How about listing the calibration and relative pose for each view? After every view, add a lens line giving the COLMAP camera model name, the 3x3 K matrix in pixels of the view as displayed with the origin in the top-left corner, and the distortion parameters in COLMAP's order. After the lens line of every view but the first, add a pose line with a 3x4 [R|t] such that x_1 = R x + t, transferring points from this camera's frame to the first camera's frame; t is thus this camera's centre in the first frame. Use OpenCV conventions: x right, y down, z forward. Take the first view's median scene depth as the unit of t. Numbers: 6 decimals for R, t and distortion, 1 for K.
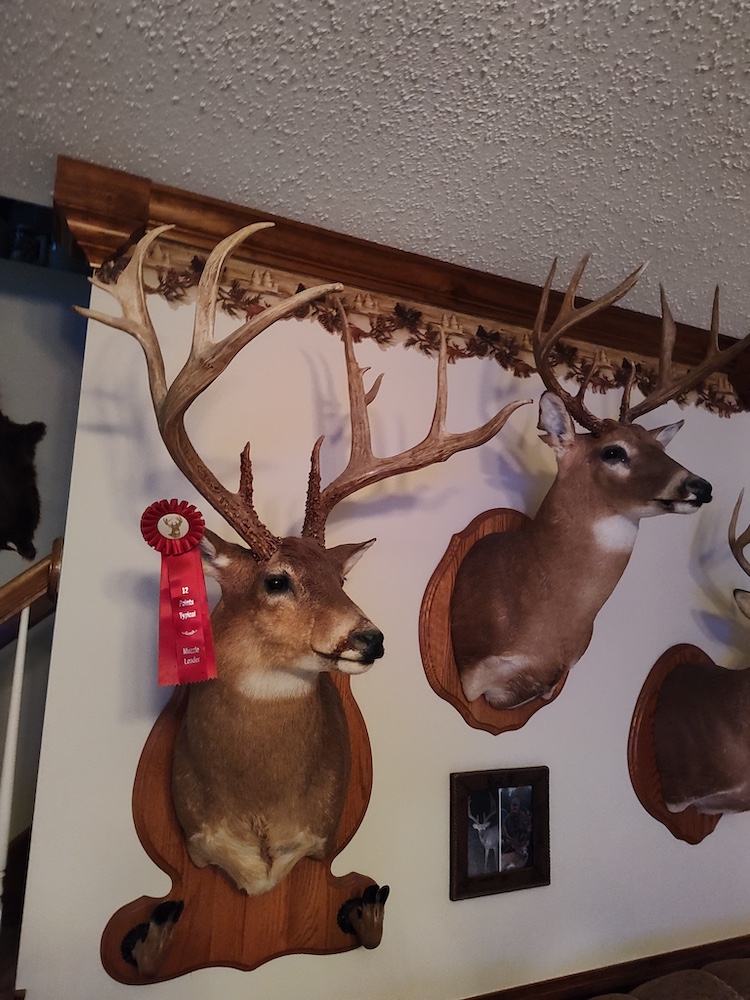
lens RADIAL K [[688.7, 0, 380.8], [0, 688.7, 492.5], [0, 0, 1]] dist [0.030615, -0.031310]
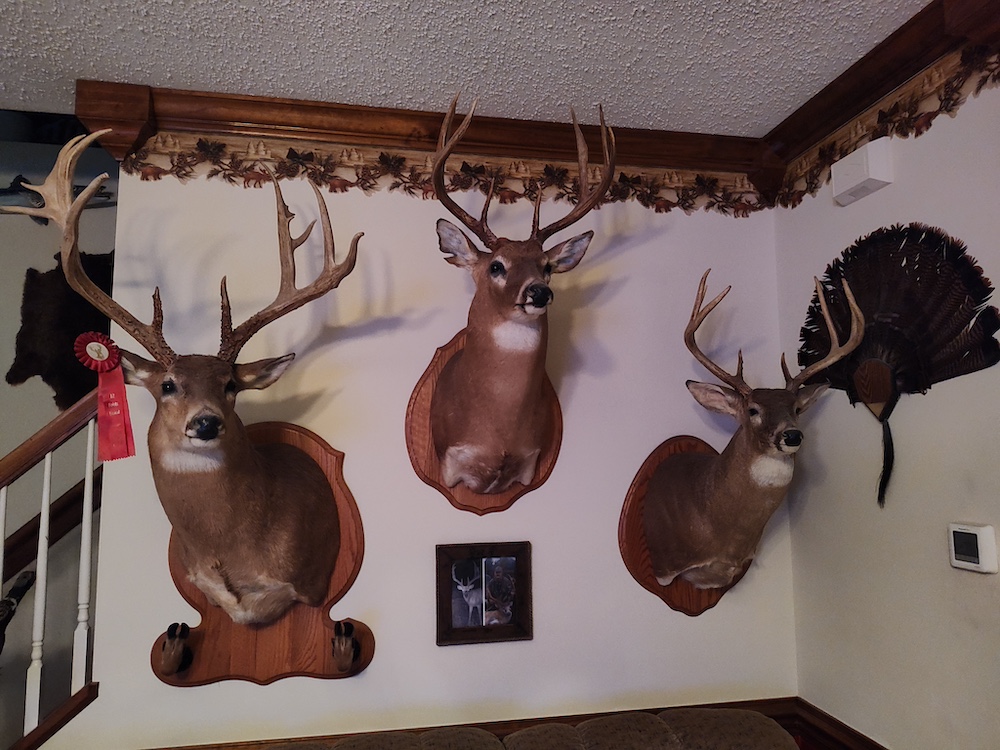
lens RADIAL K [[688.7, 0, 499.1], [0, 688.7, 370.4], [0, 0, 1]] dist [0.030615, -0.031310]
pose [[0.971656, -0.059930, -0.228677, 0.494706], [0.075204, 0.995441, 0.058663, 0.040041], [0.224119, -0.074197, 0.971733, -0.120681]]
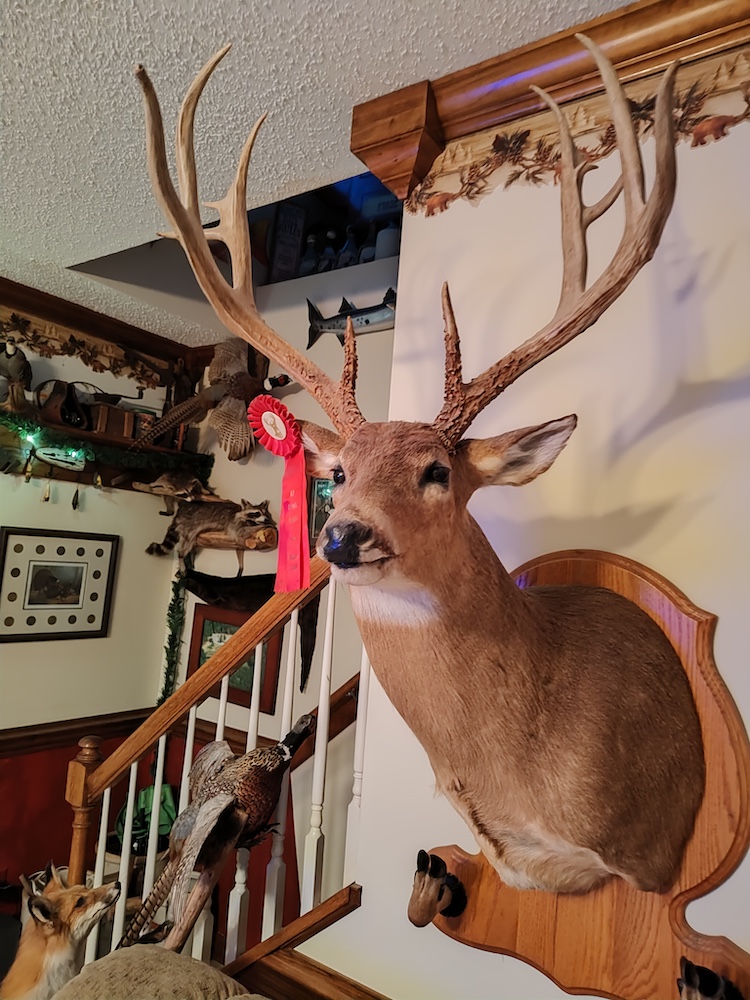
lens RADIAL K [[688.7, 0, 376.3], [0, 688.7, 495.9], [0, 0, 1]] dist [0.030615, -0.031310]
pose [[0.525305, -0.070407, -0.847996, 0.338762], [0.092973, 0.995354, -0.025048, 0.108751], [0.845820, -0.065683, 0.529410, 0.368799]]
